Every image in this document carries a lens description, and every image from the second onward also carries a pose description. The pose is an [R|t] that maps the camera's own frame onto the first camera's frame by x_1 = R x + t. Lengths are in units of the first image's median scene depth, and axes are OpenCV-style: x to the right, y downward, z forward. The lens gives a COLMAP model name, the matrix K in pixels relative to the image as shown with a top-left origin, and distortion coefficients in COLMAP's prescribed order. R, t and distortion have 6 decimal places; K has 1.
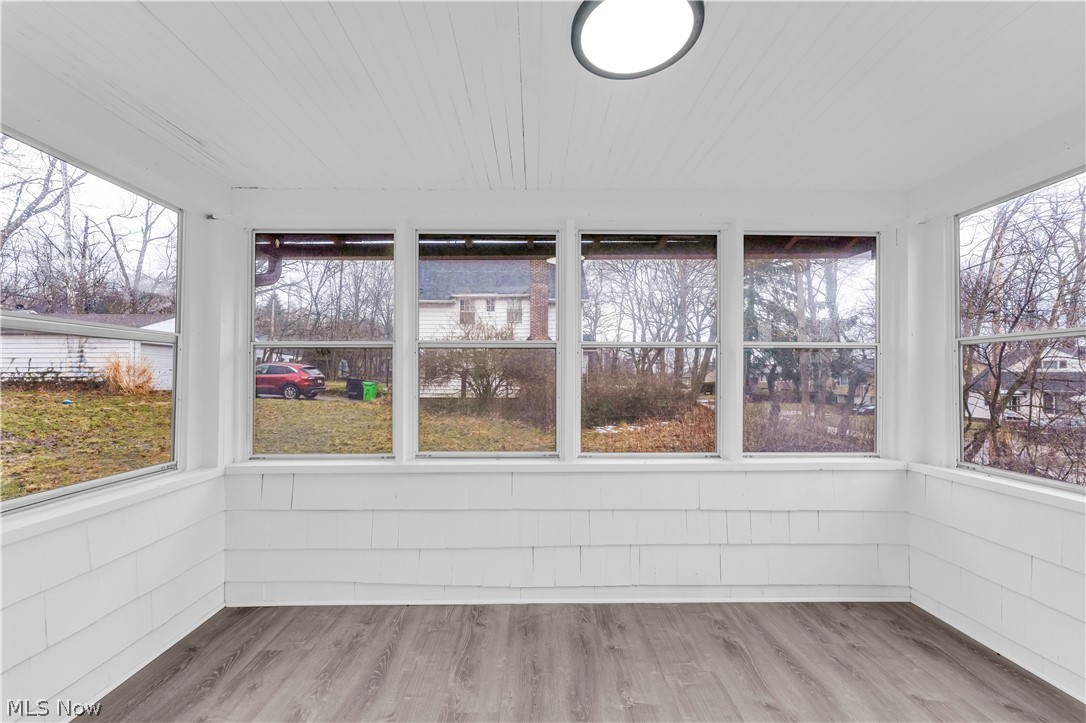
lens RADIAL K [[440.0, 0, 532.7], [0, 440.0, 361.0], [0, 0, 1]] dist [0.002504, -0.000962]
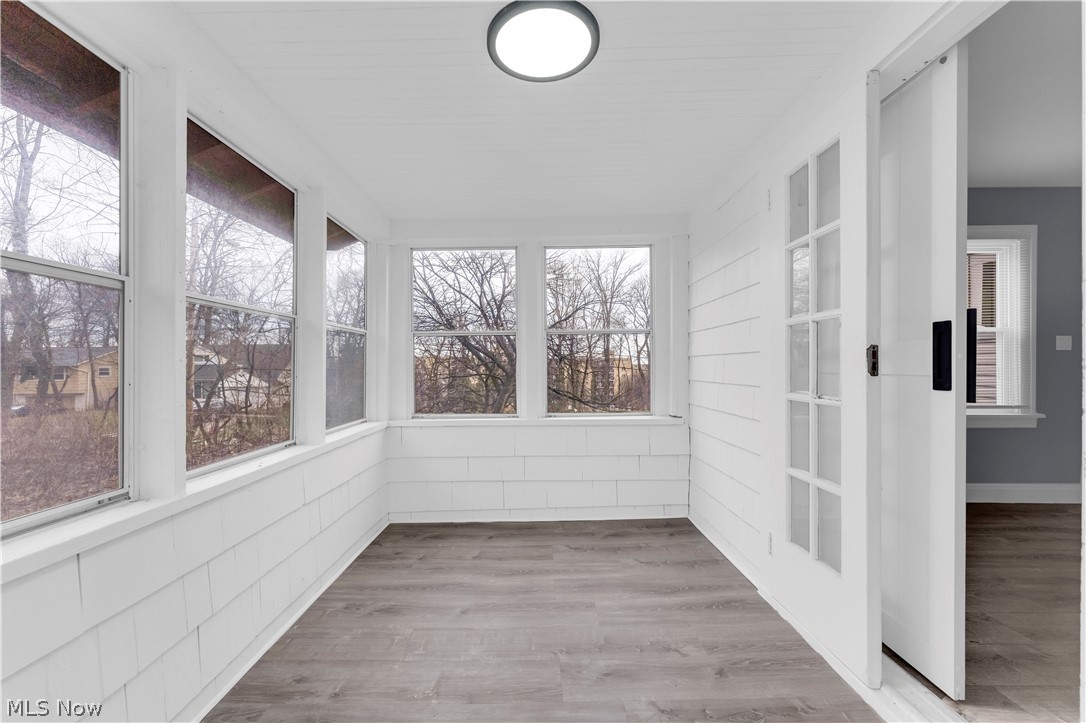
lens RADIAL K [[440.0, 0, 537.8], [0, 440.0, 365.6], [0, 0, 1]] dist [0.002504, -0.000962]
pose [[0.034489, -0.002602, 0.999402, -0.543688], [-0.017107, 0.999849, 0.003194, 0.059644], [-0.999259, -0.017207, 0.034439, 0.587263]]
